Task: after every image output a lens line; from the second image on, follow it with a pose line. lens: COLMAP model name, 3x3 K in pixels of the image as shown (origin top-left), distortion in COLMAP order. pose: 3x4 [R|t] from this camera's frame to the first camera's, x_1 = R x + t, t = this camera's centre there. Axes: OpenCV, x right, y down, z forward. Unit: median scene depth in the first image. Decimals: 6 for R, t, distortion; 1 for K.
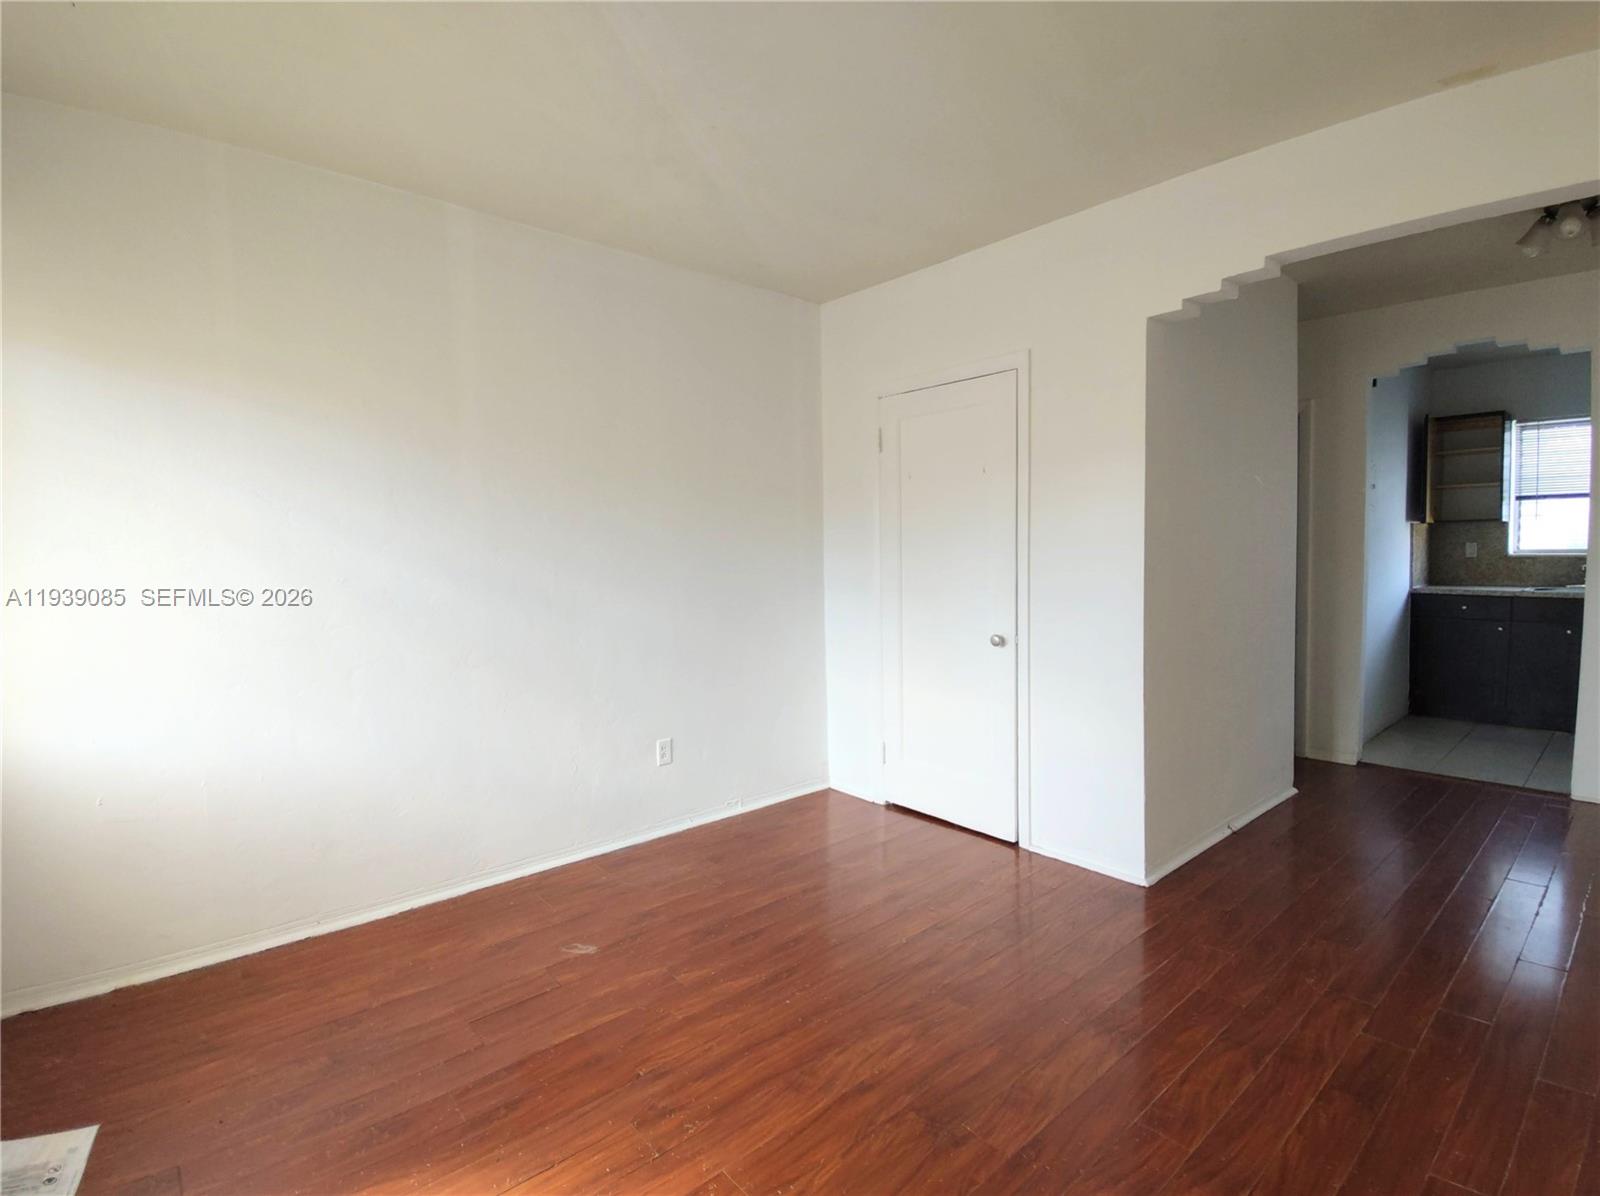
lens RADIAL K [[766.0, 0, 822.5], [0, 766.0, 583.2], [0, 0, 1]] dist [0.005735, -0.015336]
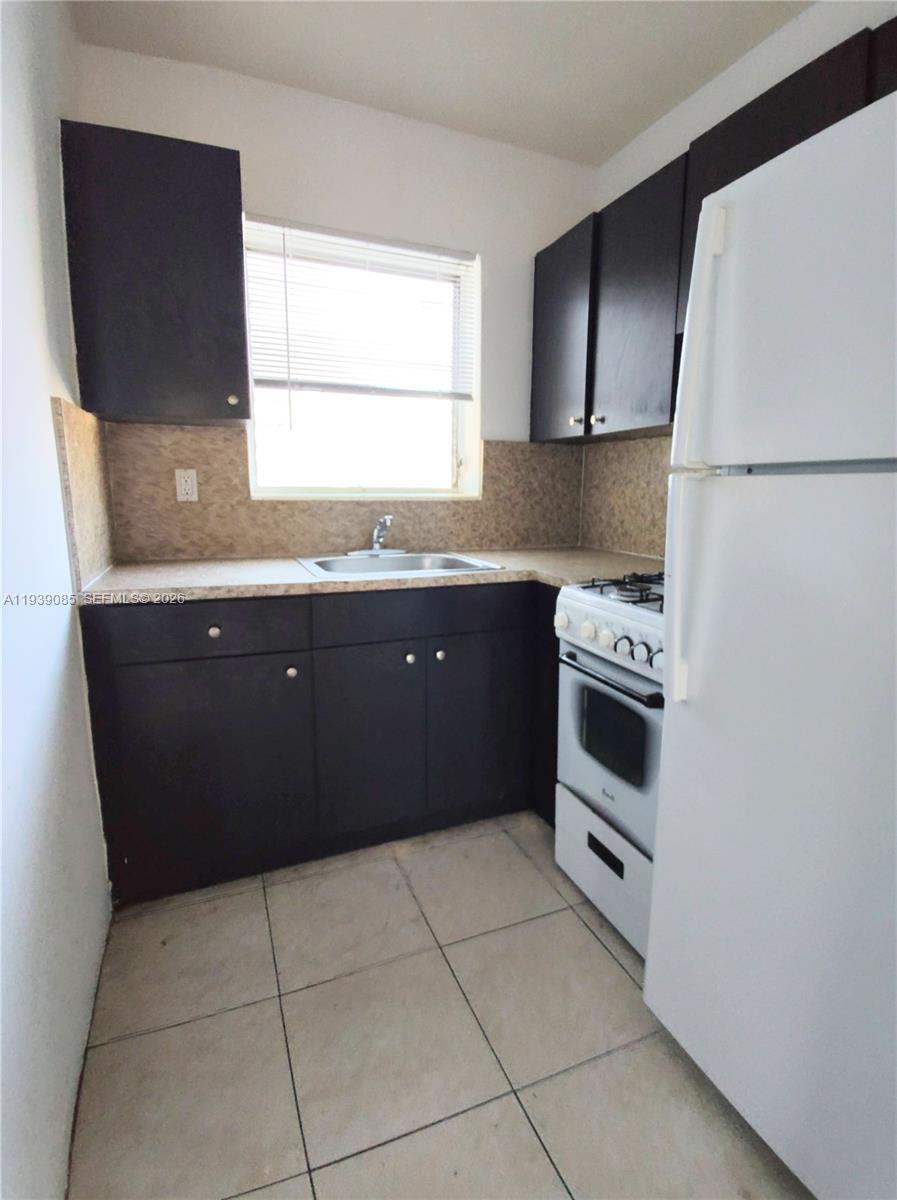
lens RADIAL K [[574.5, 0, 458.6], [0, 574.5, 592.7], [0, 0, 1]] dist [0.005735, -0.015336]
pose [[0.313241, -0.142182, 0.938970, 0.581619], [0.027575, 0.989674, 0.140661, -0.024331], [-0.949273, -0.018169, 0.313927, 0.756717]]
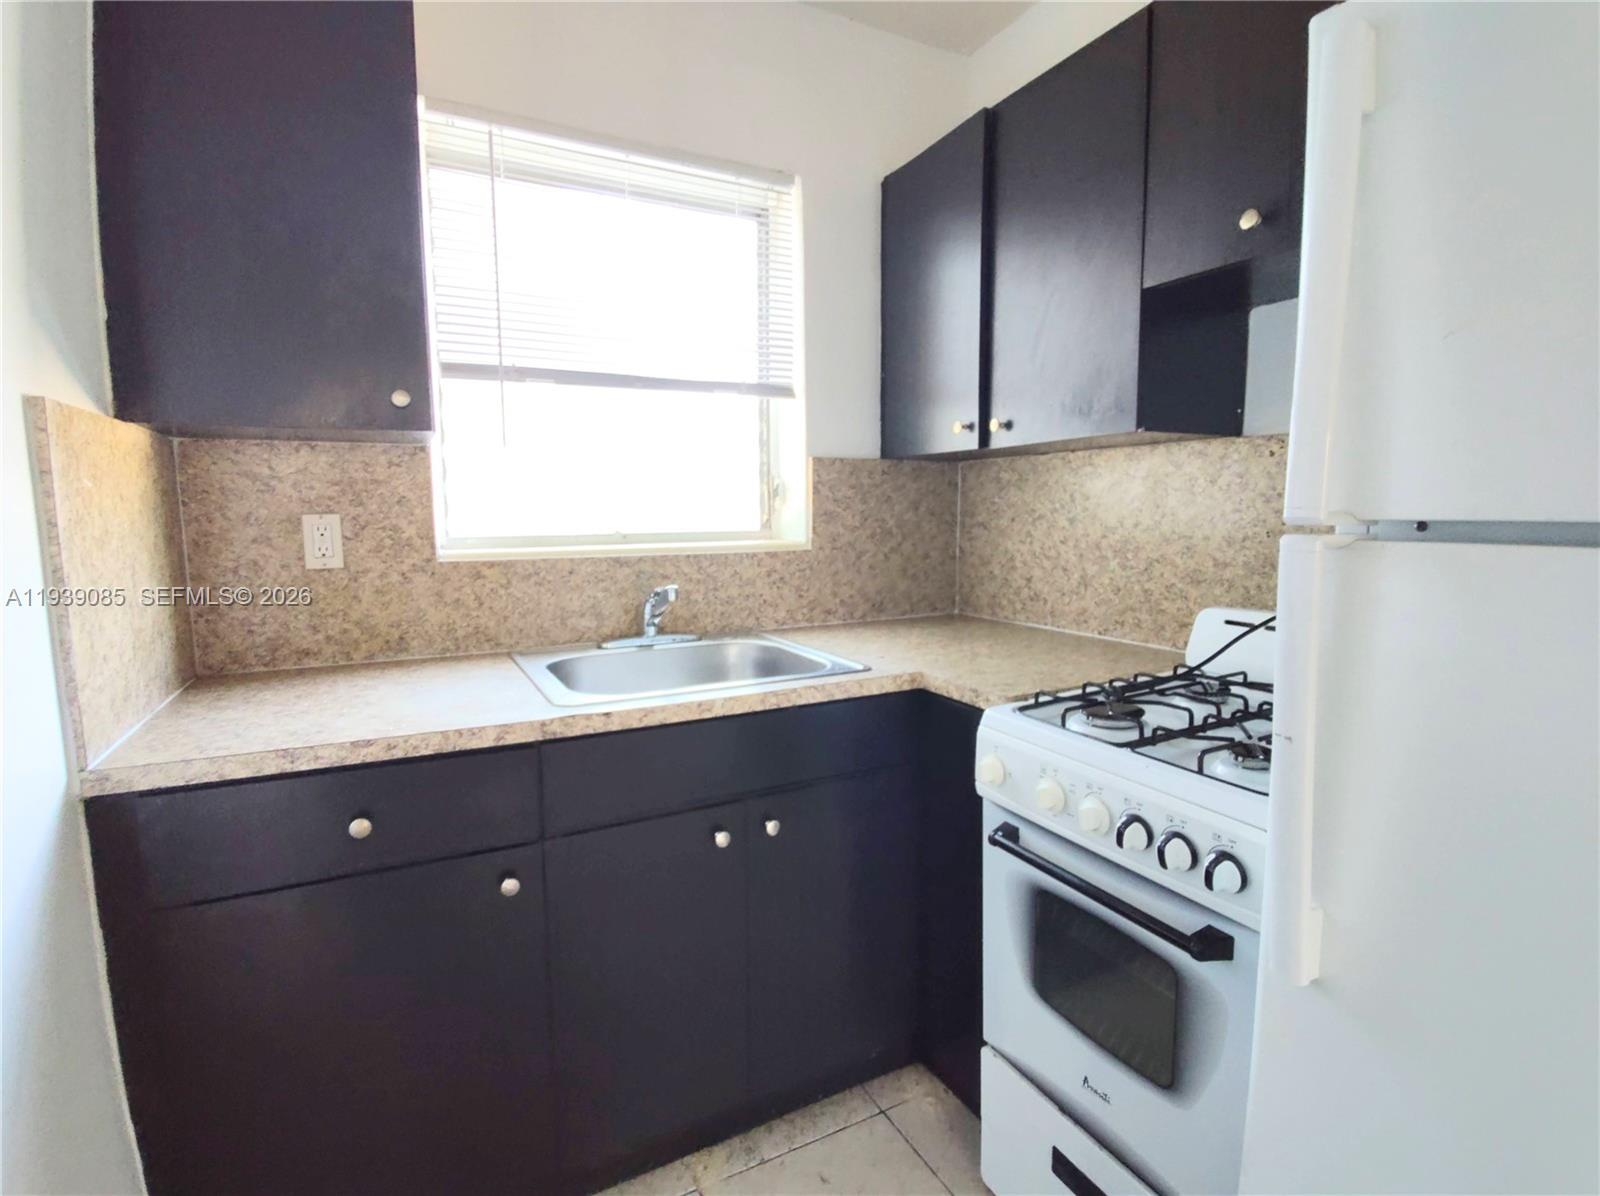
lens RADIAL K [[766.0, 0, 792.4], [0, 766.0, 599.0], [0, 0, 1]] dist [0.005735, -0.015336]
pose [[0.235237, -0.088501, 0.967900, 0.644908], [0.047718, 0.995696, 0.079445, -0.038433], [-0.970766, 0.027498, 0.238448, 0.800302]]
